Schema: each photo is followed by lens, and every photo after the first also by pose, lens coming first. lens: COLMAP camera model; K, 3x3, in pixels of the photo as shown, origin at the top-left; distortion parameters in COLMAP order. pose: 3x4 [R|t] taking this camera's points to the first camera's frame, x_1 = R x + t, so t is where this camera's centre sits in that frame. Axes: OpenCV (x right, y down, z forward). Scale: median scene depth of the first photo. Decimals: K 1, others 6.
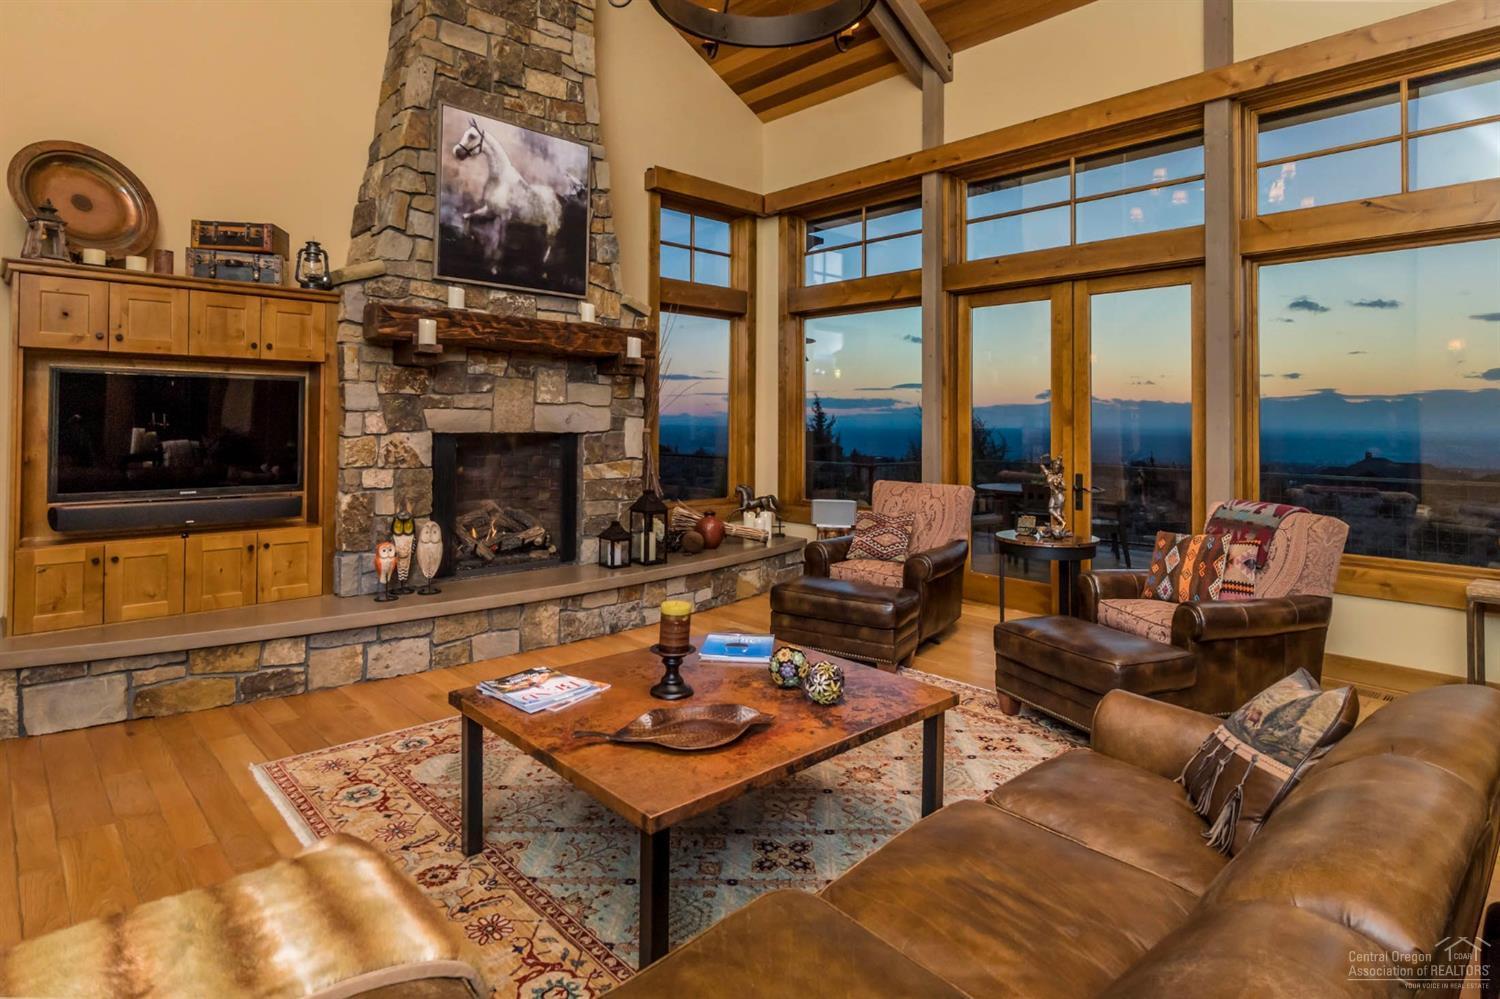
lens RADIAL K [[788.1, 0, 713.1], [0, 788.1, 411.6], [0, 0, 1]] dist [0.013196, 0.000446]
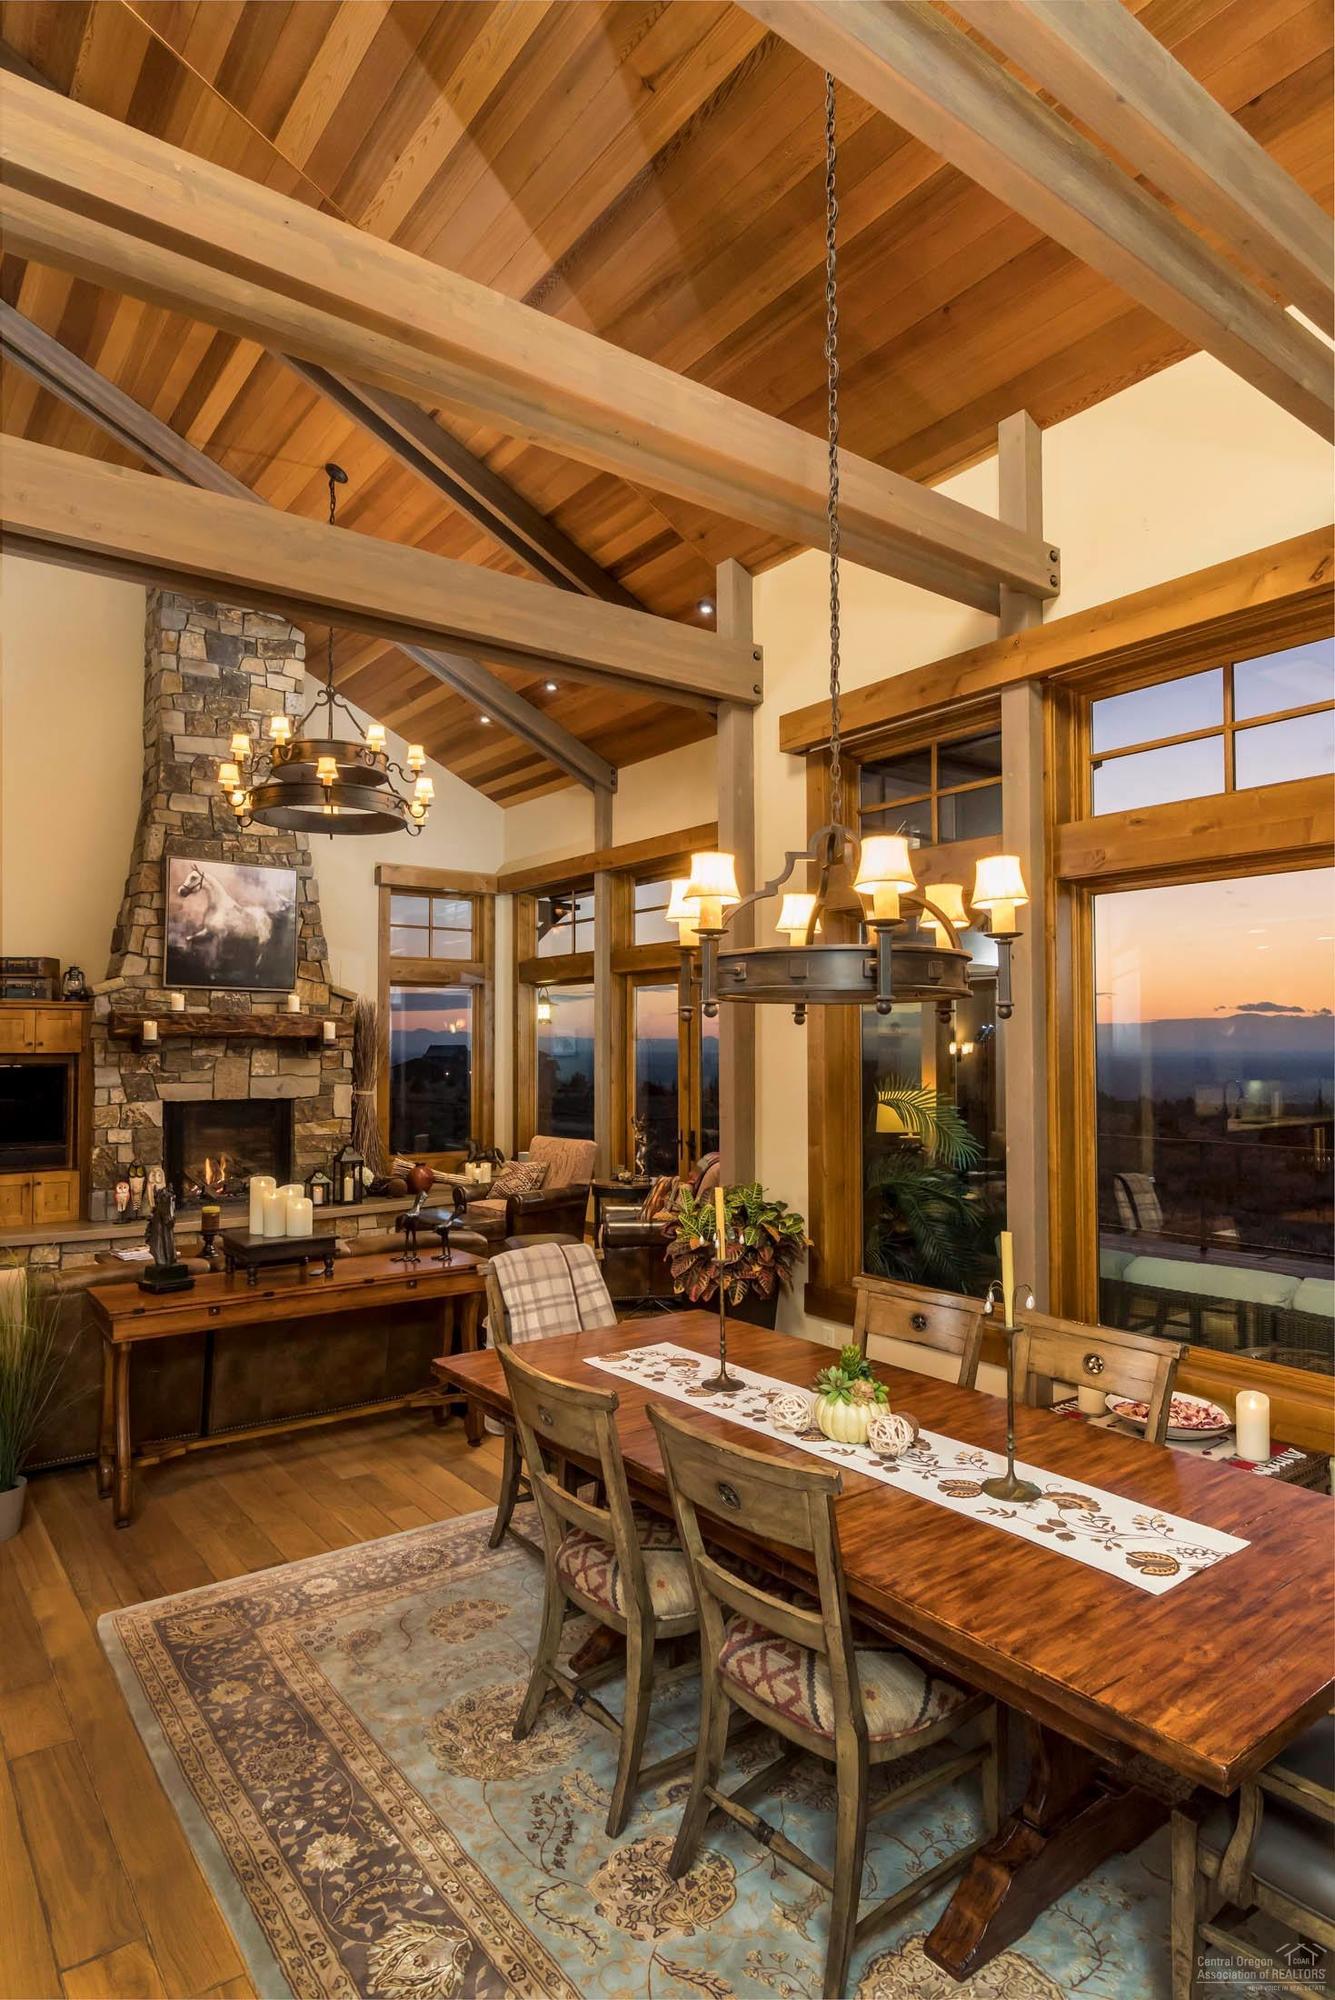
lens RADIAL K [[1111.4, 0, 669.3], [0, 1111.4, 1007.2], [0, 0, 1]] dist [-0.001127, 0.000010]
pose [[0.996500, -0.013561, -0.082486, 0.633993], [0.011729, 0.999675, -0.022645, -0.077644], [0.082766, 0.021598, 0.996335, -0.781083]]
